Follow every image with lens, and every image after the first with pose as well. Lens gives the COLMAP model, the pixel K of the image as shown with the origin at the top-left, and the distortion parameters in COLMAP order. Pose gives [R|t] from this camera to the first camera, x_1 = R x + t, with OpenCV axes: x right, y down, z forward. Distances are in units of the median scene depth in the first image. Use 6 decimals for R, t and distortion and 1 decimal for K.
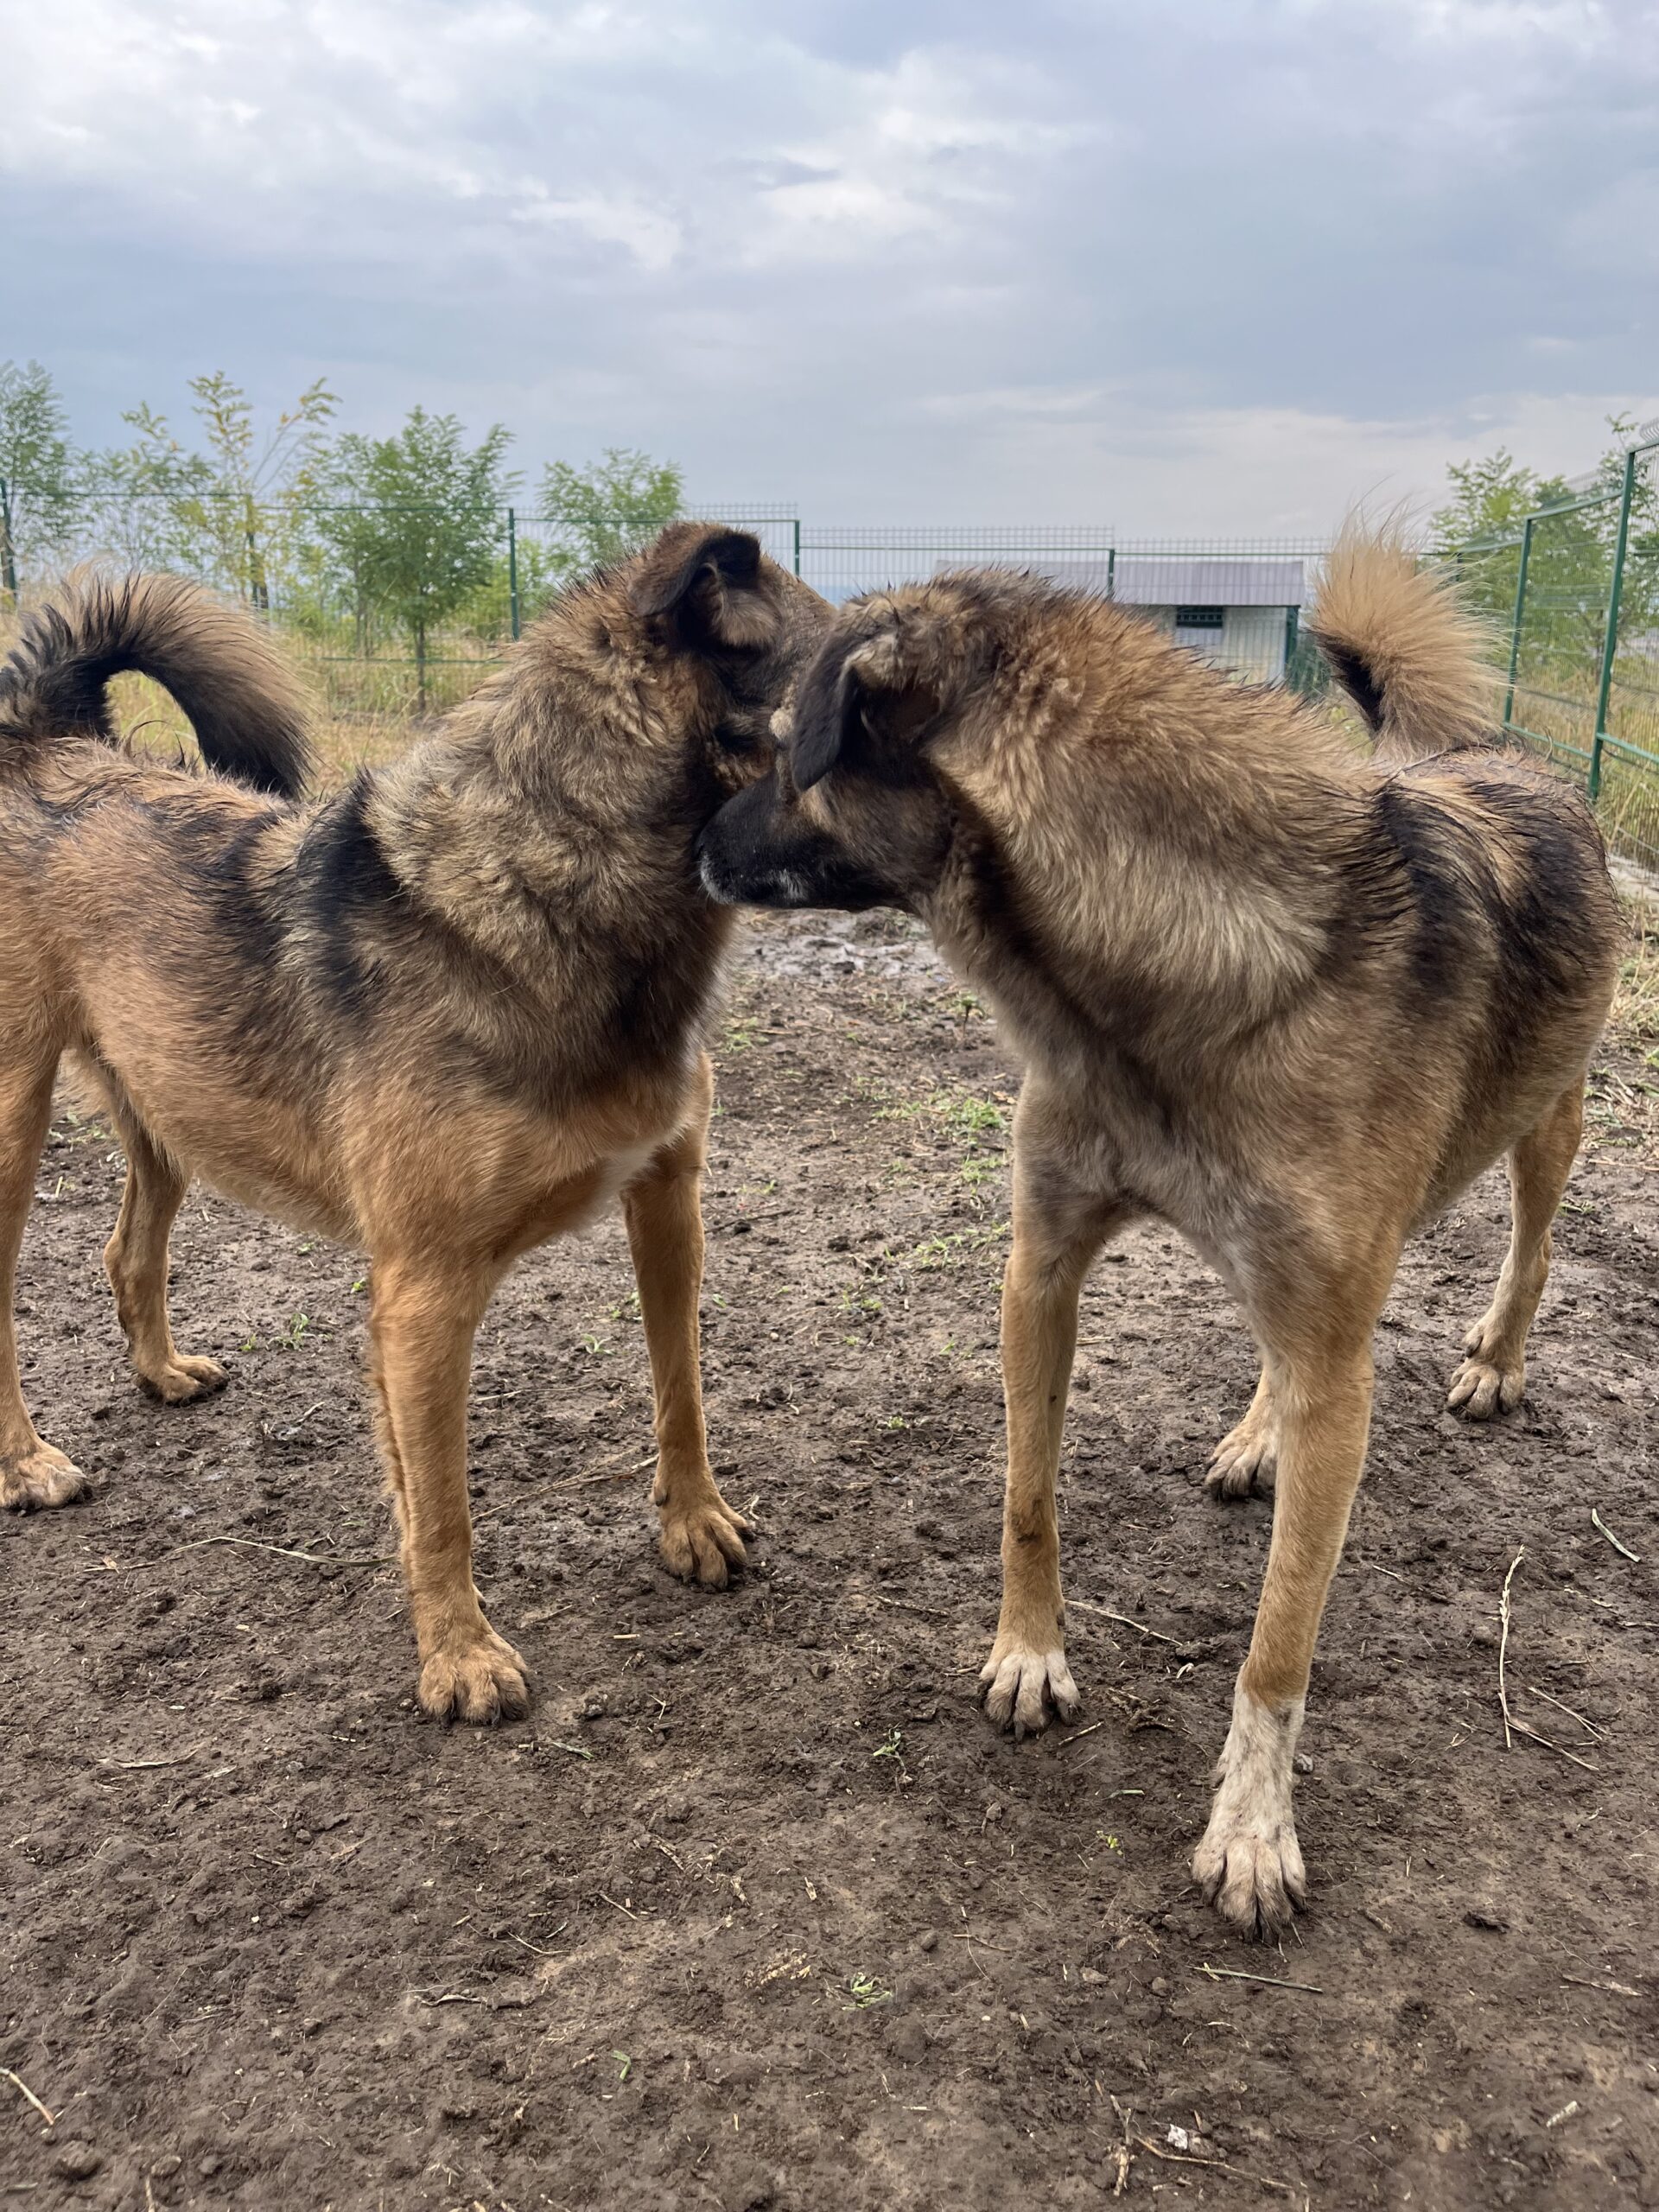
lens RADIAL K [[1677.2, 0, 817.5], [0, 1677.2, 1094.7], [0, 0, 1]] dist [0.054809, -0.082989]
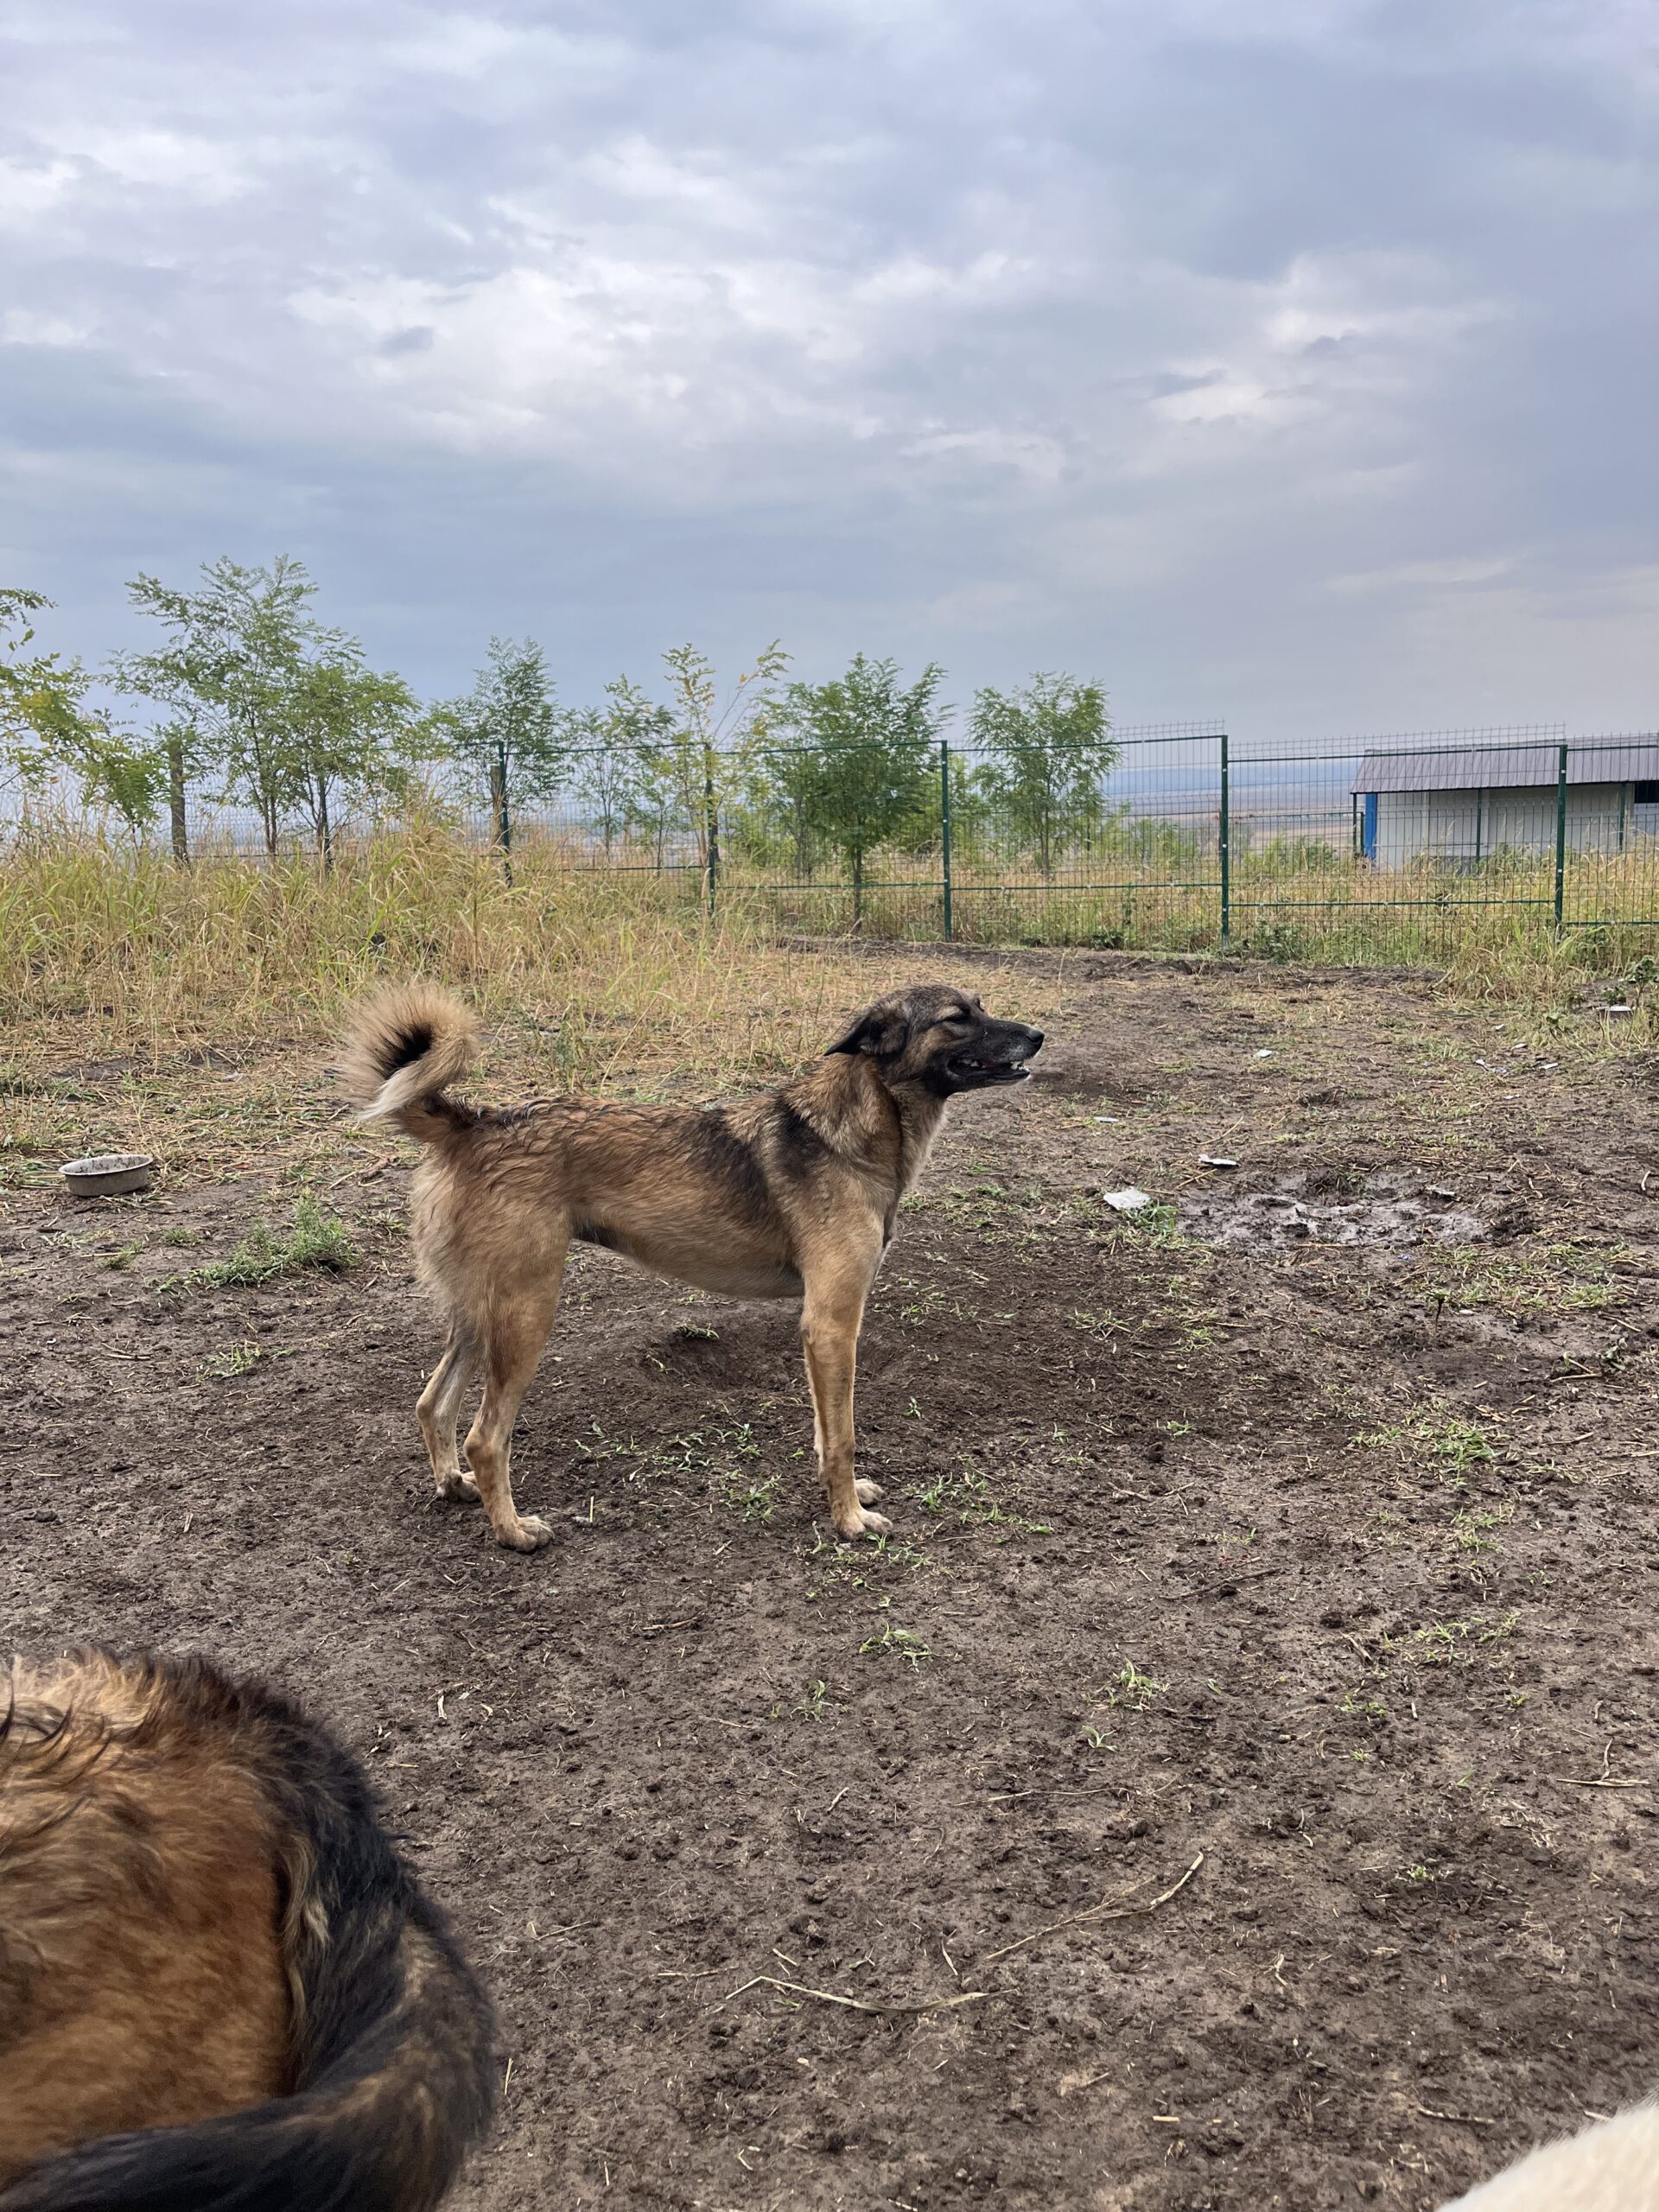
lens RADIAL K [[1677.2, 0, 829.0], [0, 1677.2, 1098.5], [0, 0, 1]] dist [0.054809, -0.082989]
pose [[0.971260, -0.007676, -0.237899, -0.042497], [-0.018729, 0.993916, -0.108536, -0.120453], [0.237284, 0.109872, 0.965207, -0.070900]]
